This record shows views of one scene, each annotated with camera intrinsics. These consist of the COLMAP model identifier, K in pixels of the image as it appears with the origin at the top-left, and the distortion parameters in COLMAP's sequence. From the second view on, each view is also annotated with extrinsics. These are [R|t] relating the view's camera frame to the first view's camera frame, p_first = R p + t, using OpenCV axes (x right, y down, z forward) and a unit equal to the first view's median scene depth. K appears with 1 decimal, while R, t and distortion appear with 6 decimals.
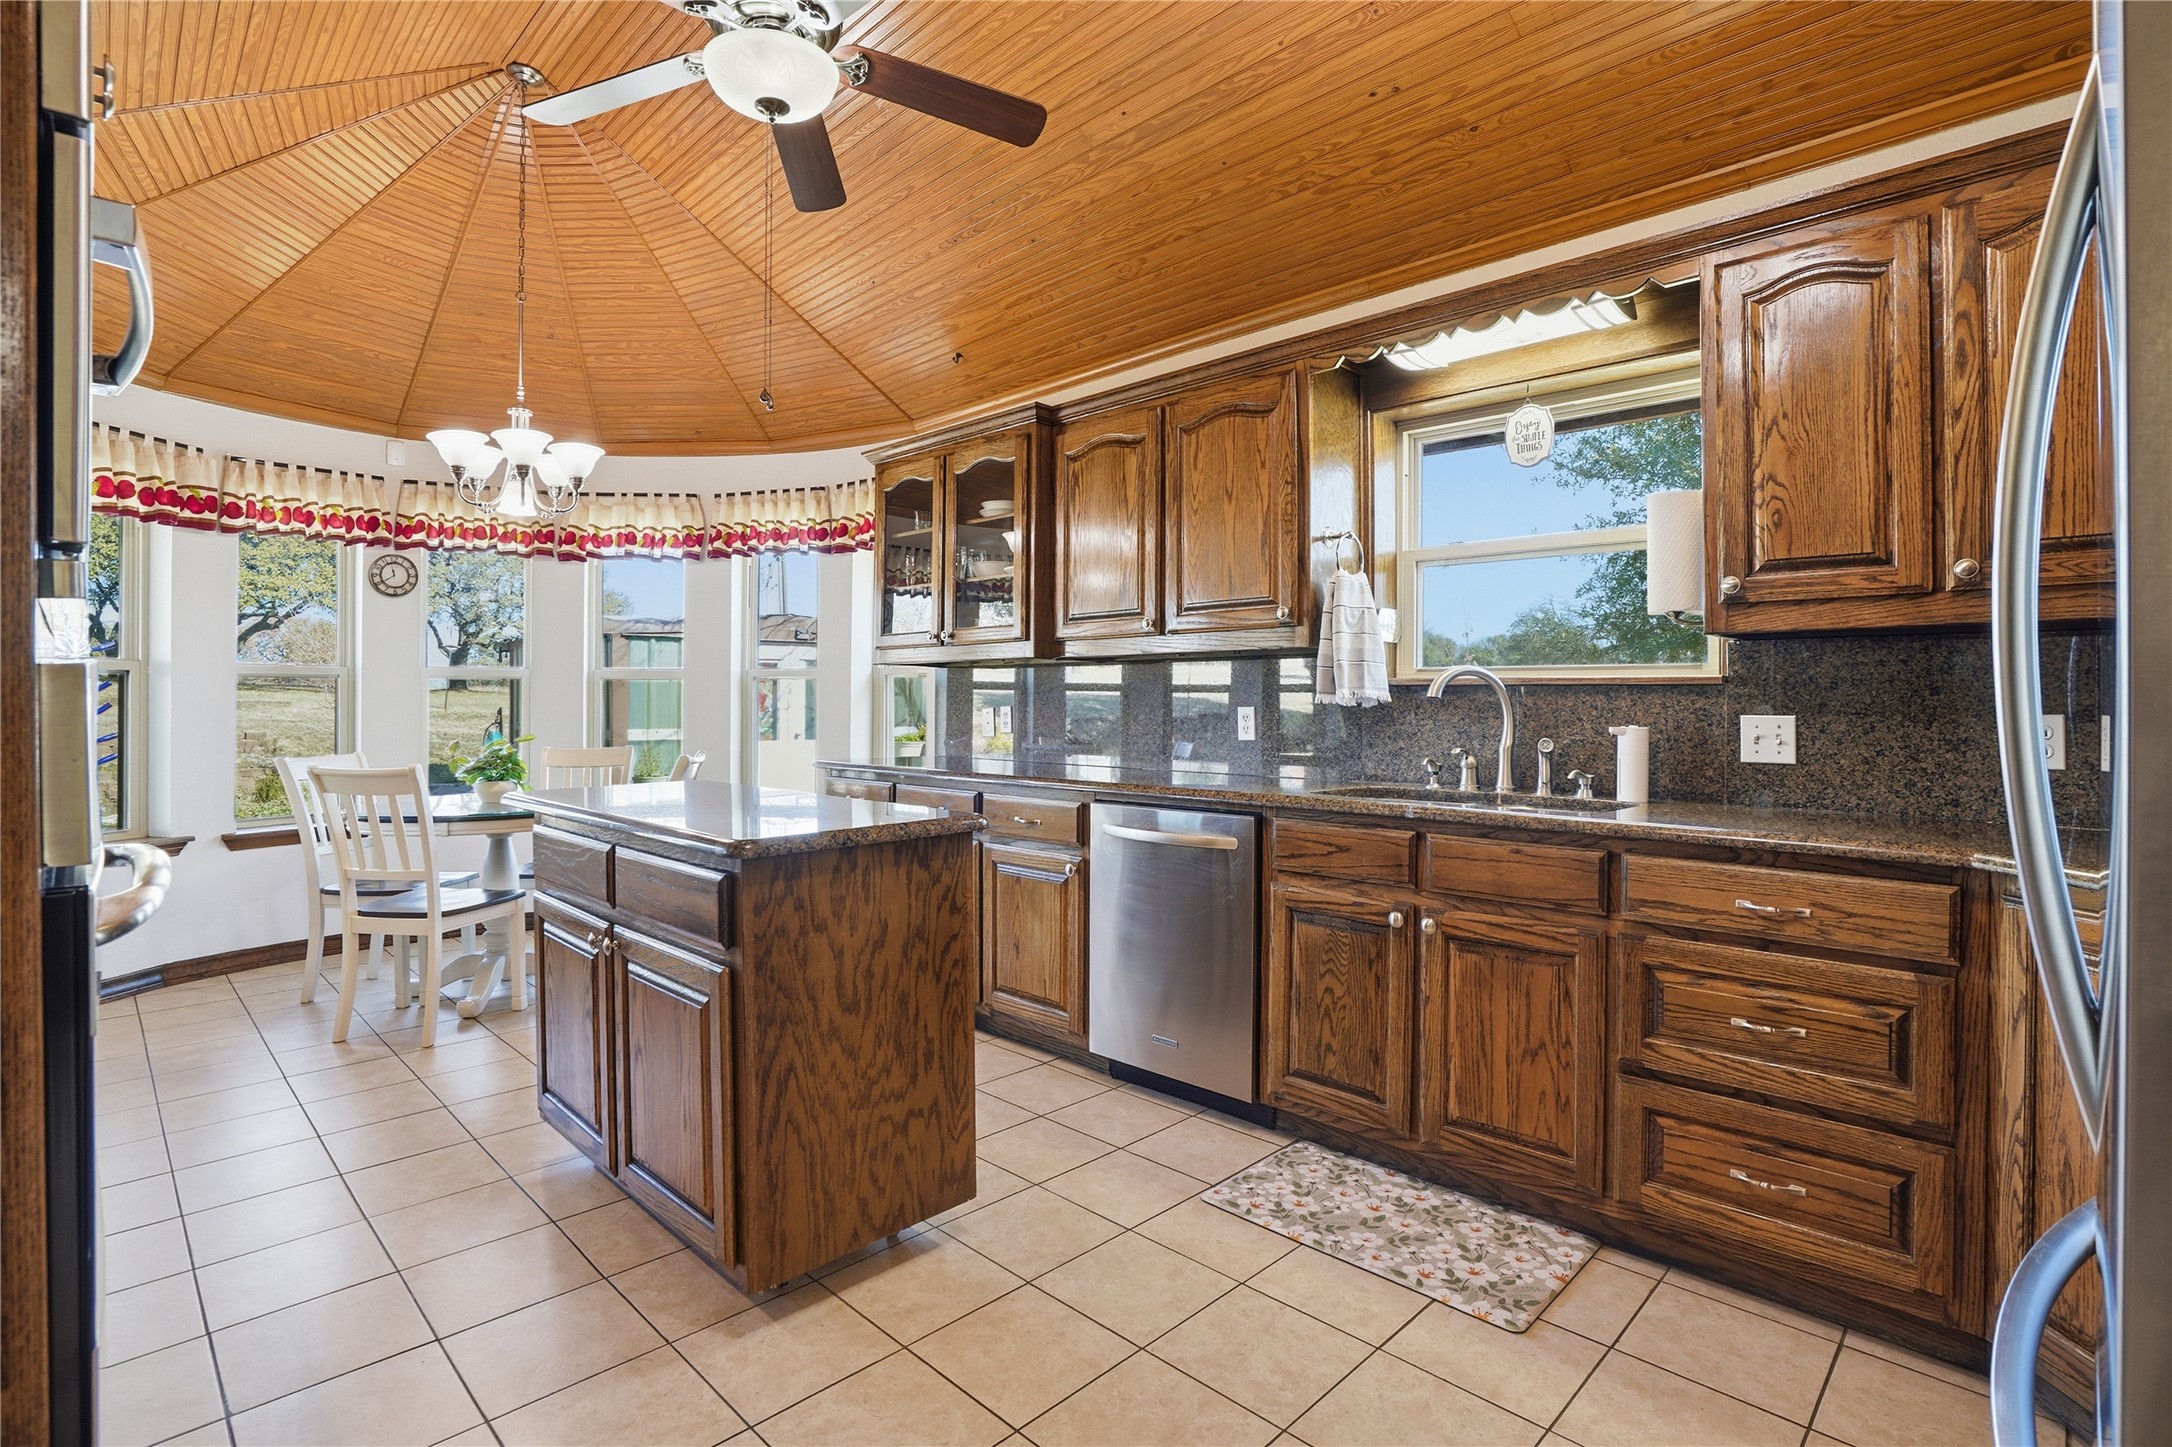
lens RADIAL K [[1039.6, 0, 1073.9], [0, 1039.6, 690.6], [0, 0, 1]] dist [-0.050891, 0.018581]
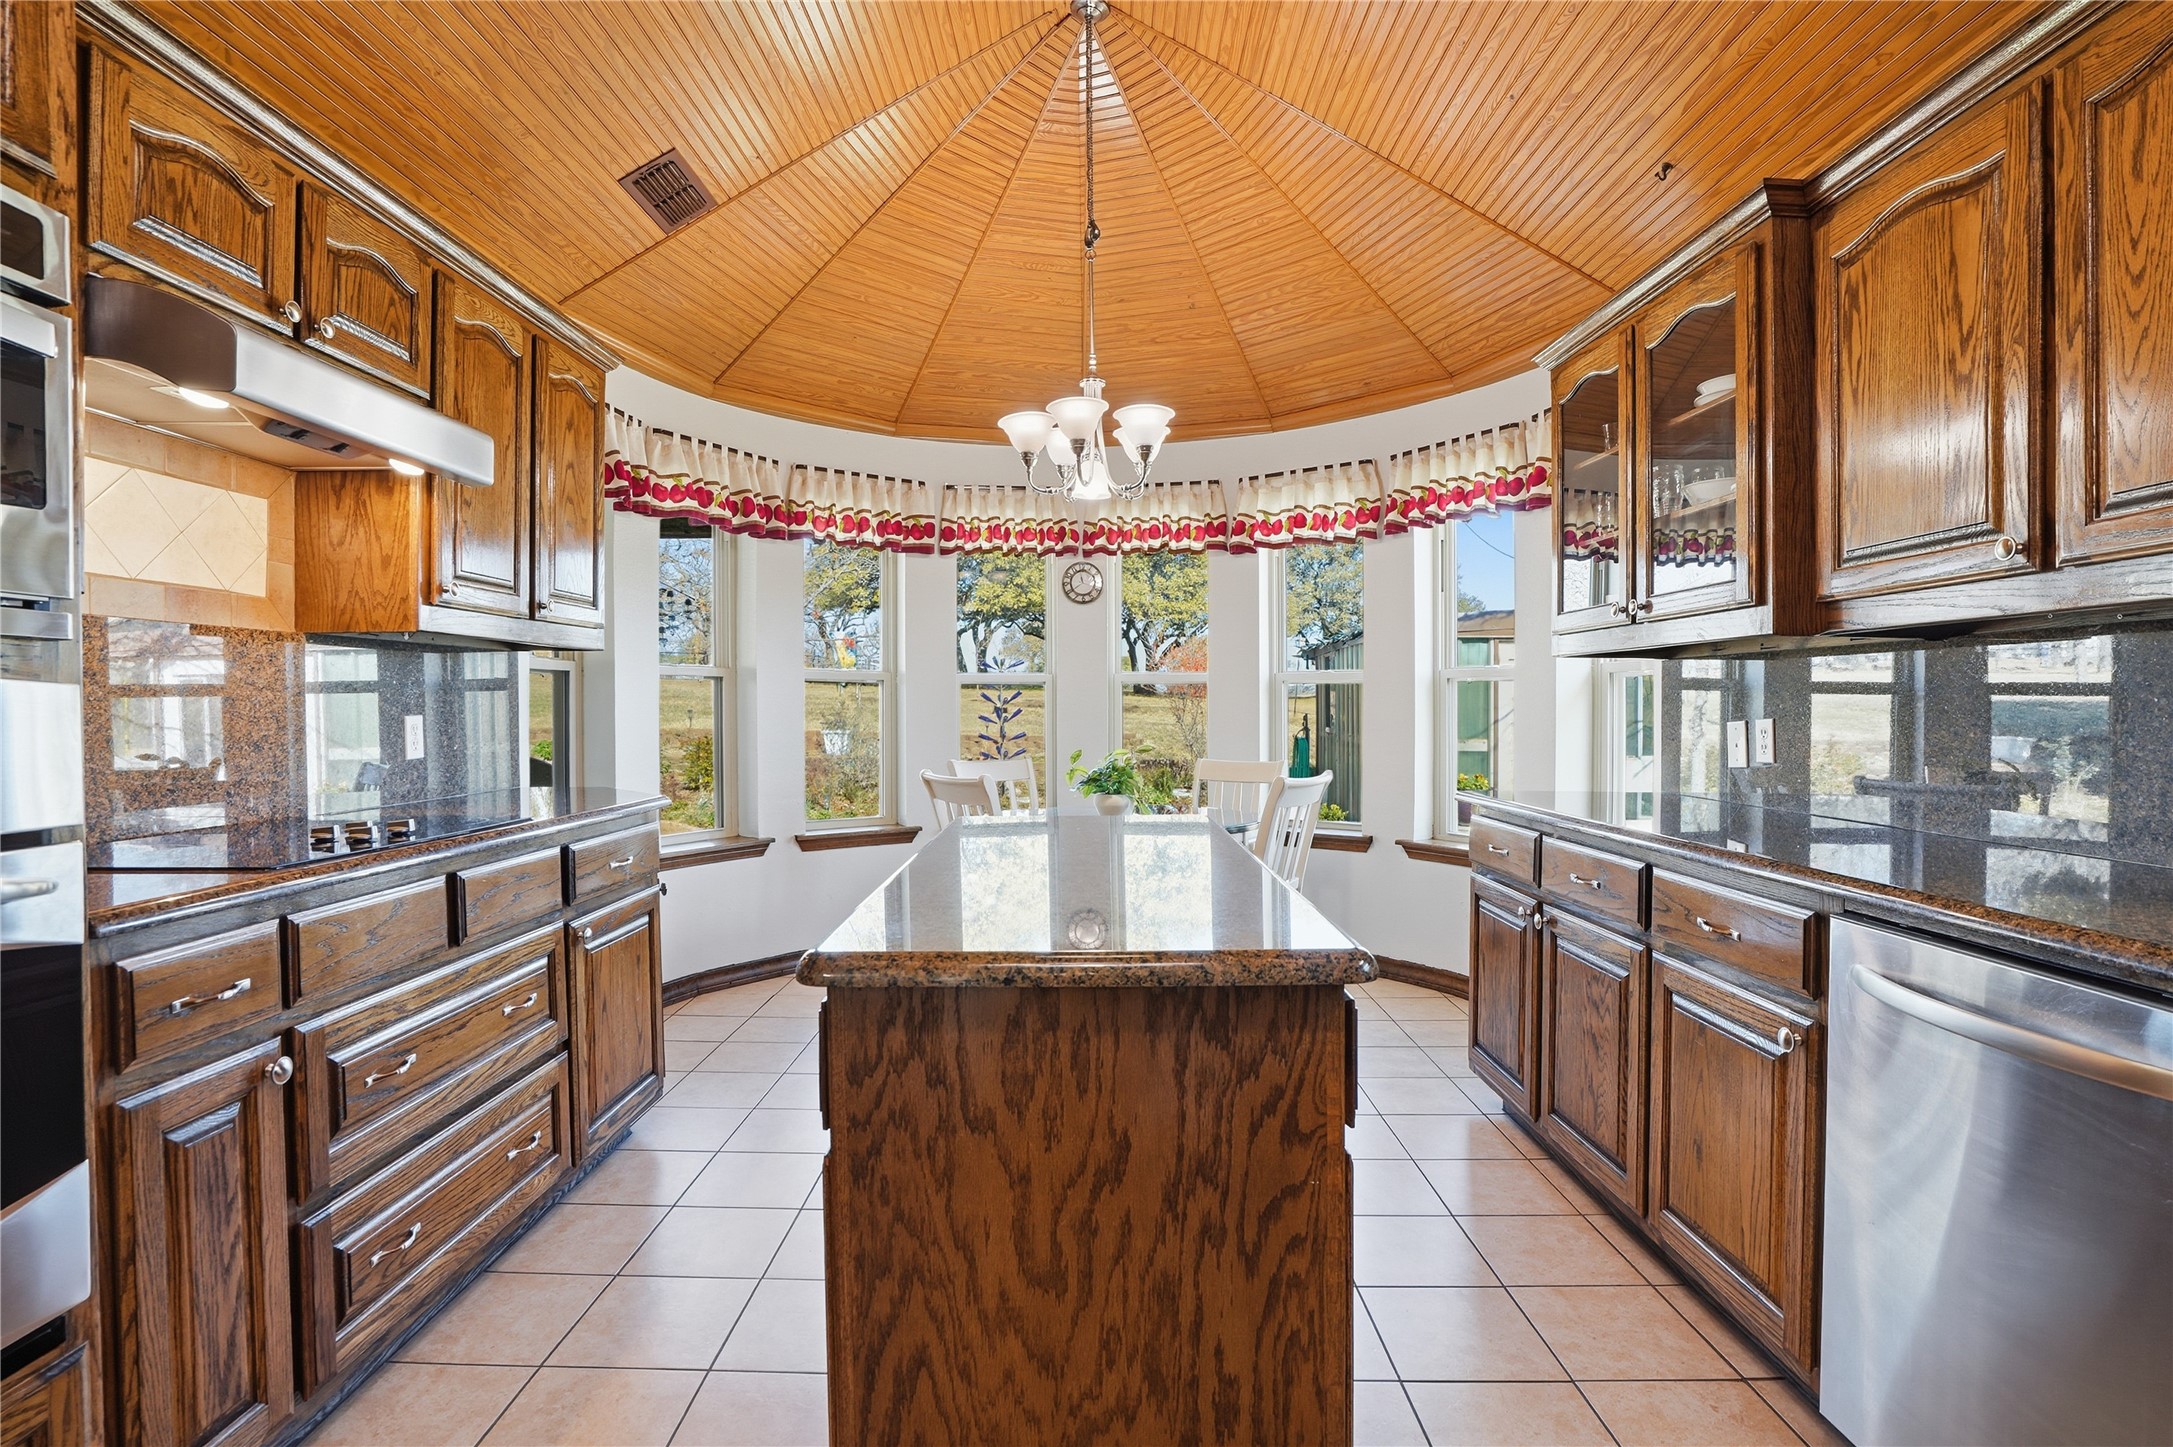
lens RADIAL K [[1040.1, 0, 1076.2], [0, 1040.1, 708.1], [0, 0, 1]] dist [-0.050891, 0.018581]
pose [[0.699723, 0.005328, -0.714394, 0.093638], [0.003794, 0.999930, 0.011174, 0.001064], [0.714404, -0.010529, 0.699654, 0.339920]]
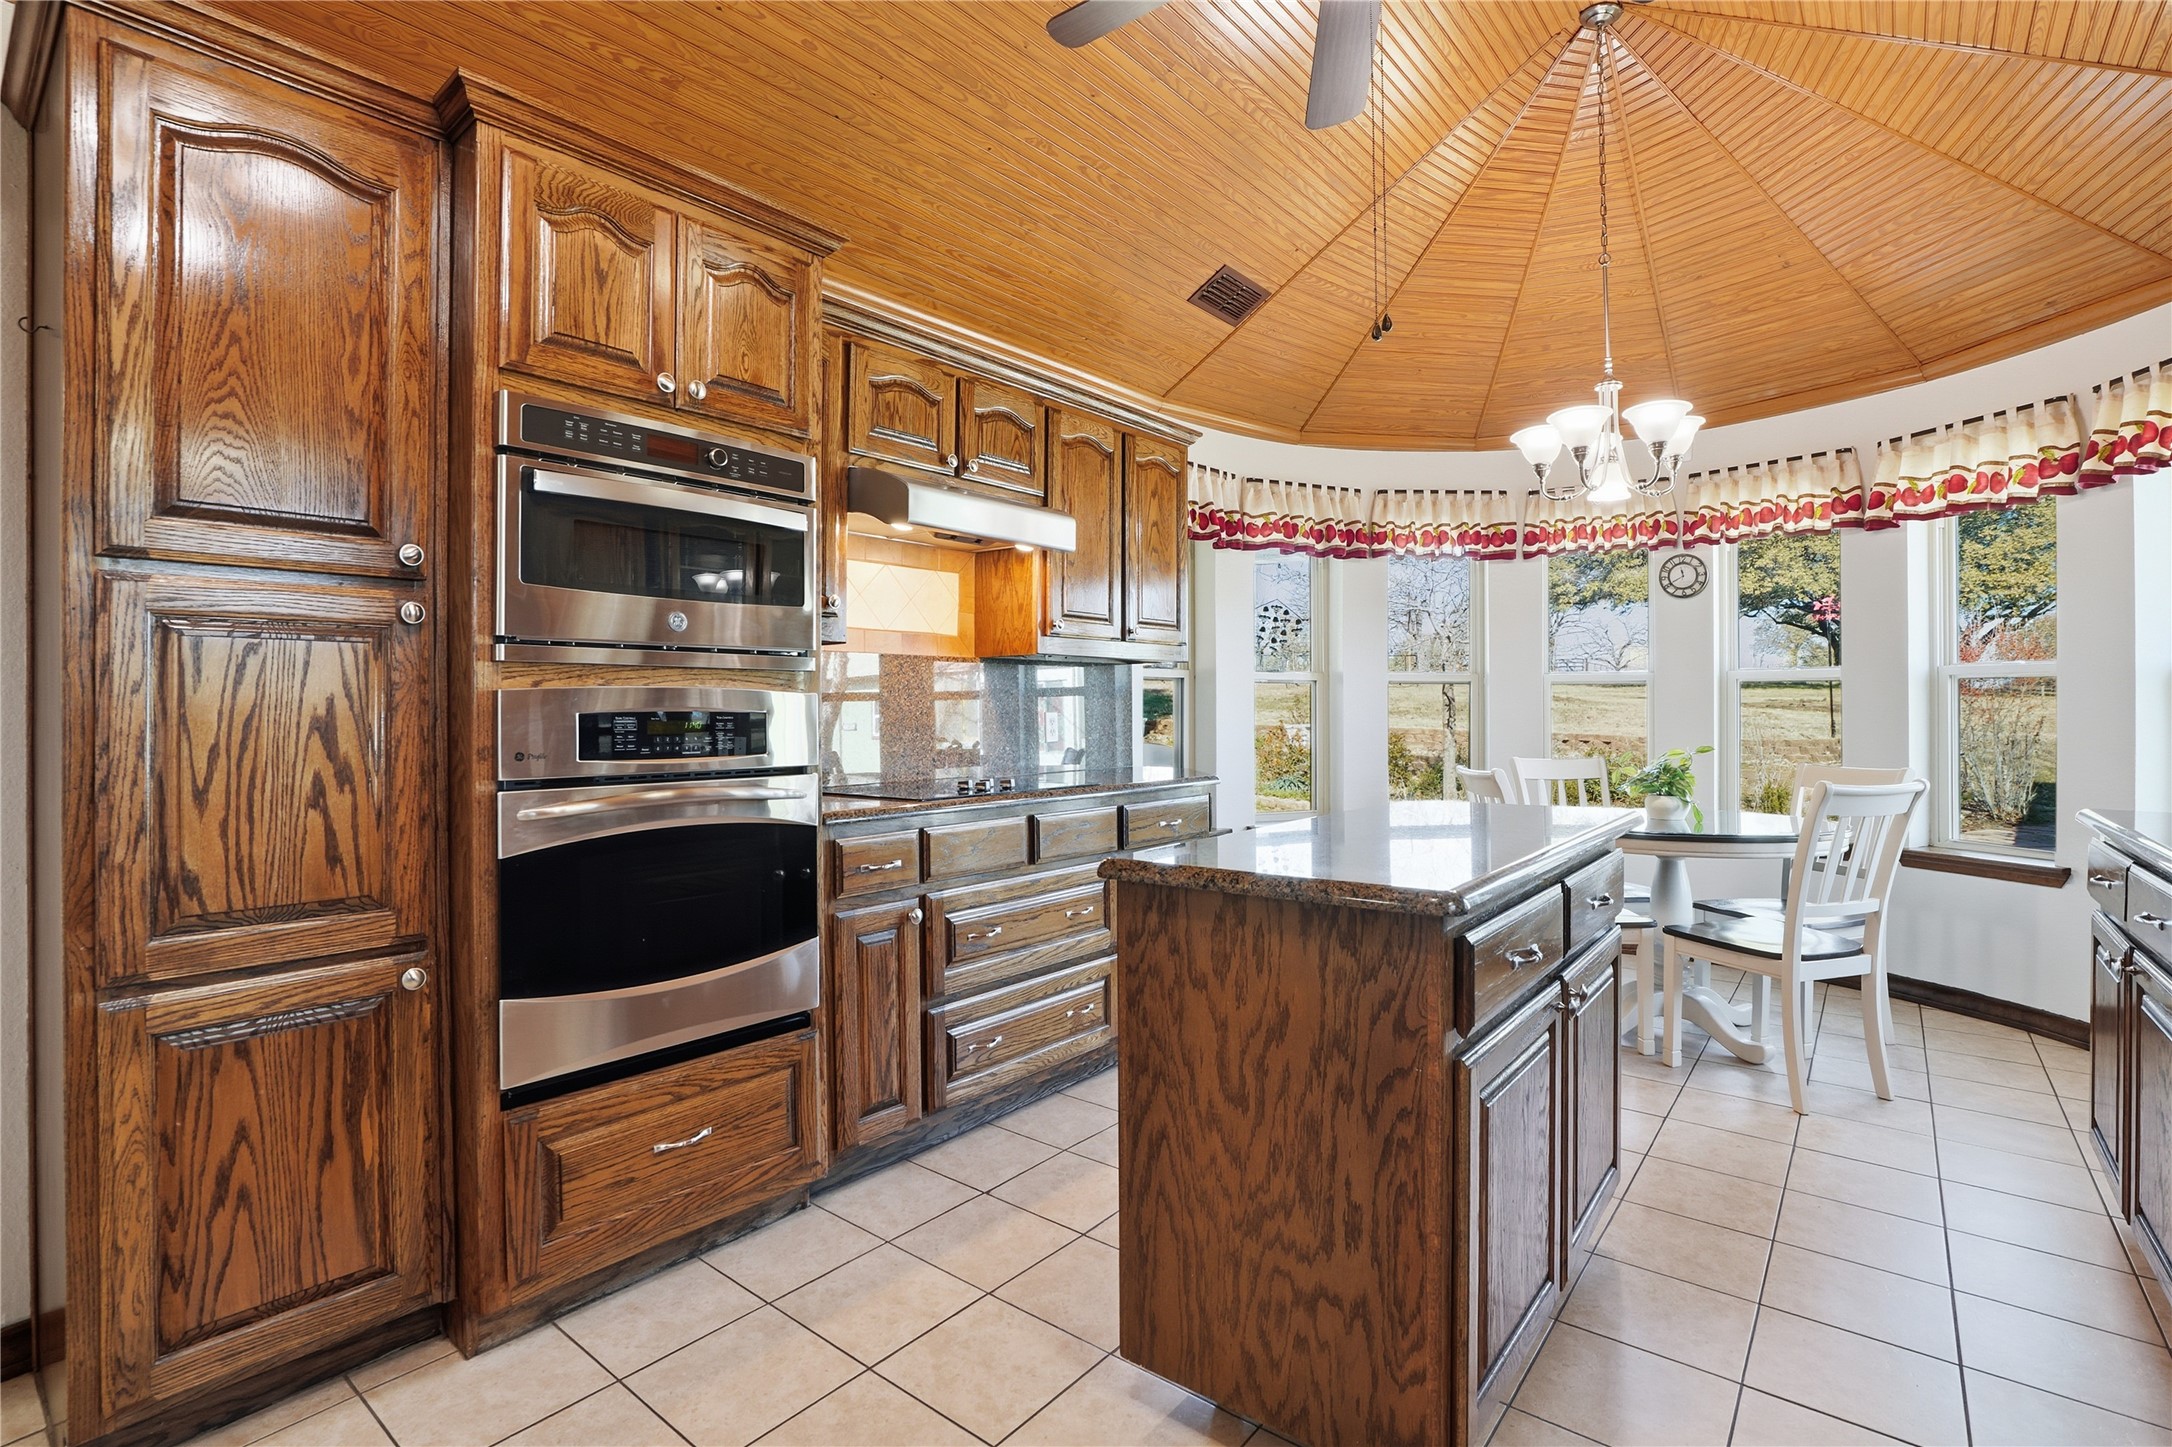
lens RADIAL K [[1039.6, 0, 1093.7], [0, 1039.6, 695.0], [0, 0, 1]] dist [-0.050891, 0.018581]
pose [[0.115237, -0.009032, -0.993297, 0.291262], [0.007956, 0.999935, -0.008170, 0.003580], [0.993306, -0.006961, 0.115301, 0.427866]]
